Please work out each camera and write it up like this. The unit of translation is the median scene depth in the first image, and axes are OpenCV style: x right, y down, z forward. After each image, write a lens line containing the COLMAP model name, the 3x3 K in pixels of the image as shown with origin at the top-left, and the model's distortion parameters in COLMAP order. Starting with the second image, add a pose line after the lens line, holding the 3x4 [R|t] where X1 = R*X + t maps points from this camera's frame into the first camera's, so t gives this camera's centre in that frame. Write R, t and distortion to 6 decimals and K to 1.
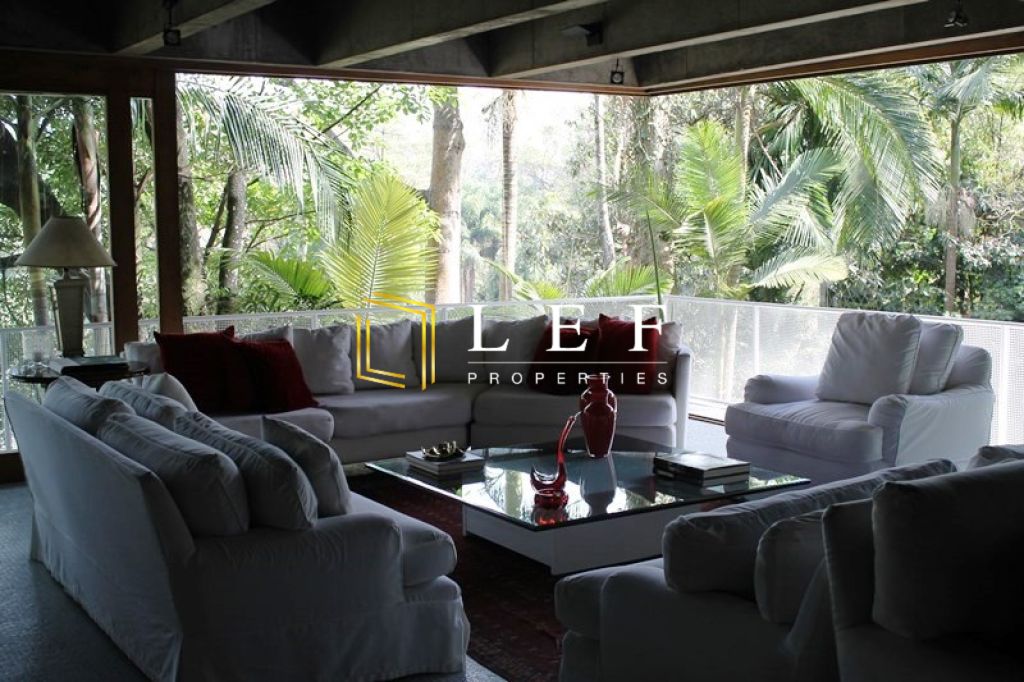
lens RADIAL K [[1267.6, 0, 519.4], [0, 1267.6, 326.9], [0, 0, 1]] dist [-0.100273, 0.186886]
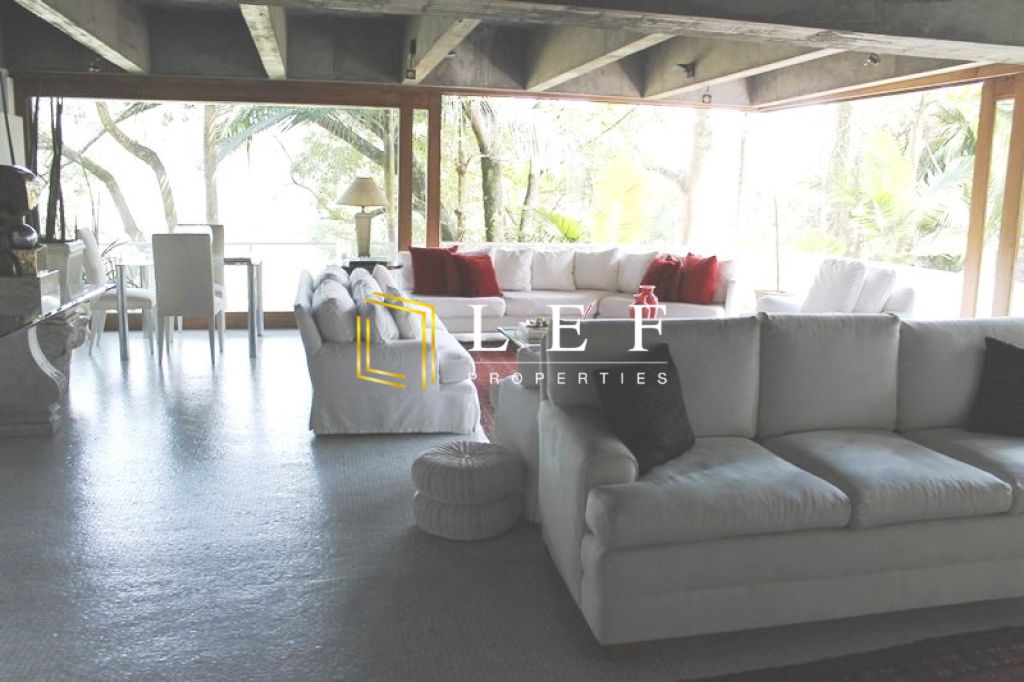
lens RADIAL K [[865.0, 0, 516.4], [0, 865.0, 338.8], [0, 0, 1]] dist [-0.167939, 0.151987]
pose [[0.942761, 0.088289, -0.321569, 0.209414], [-0.062645, 0.994036, 0.089259, 0.014162], [0.327532, -0.064006, 0.942670, -0.062924]]
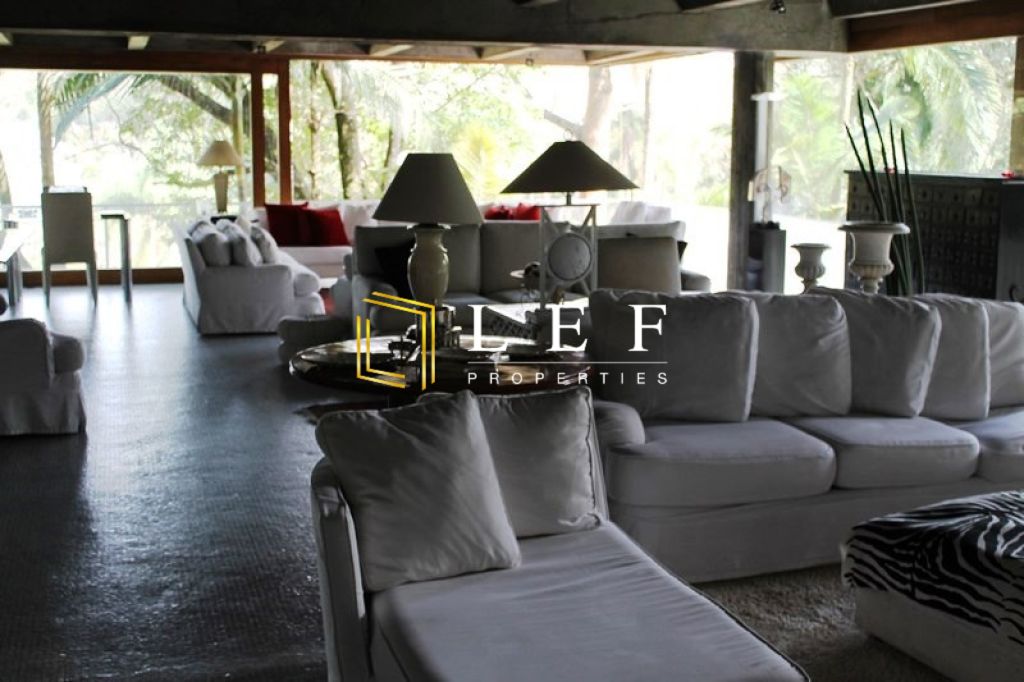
lens RADIAL K [[1267.6, 0, 519.4], [0, 1267.6, 326.9], [0, 0, 1]] dist [-0.100273, 0.186886]
pose [[0.969141, 0.051292, -0.241110, 0.478167], [-0.038251, 0.997556, 0.058464, 0.057145], [0.243520, -0.047437, 0.968735, -0.653612]]
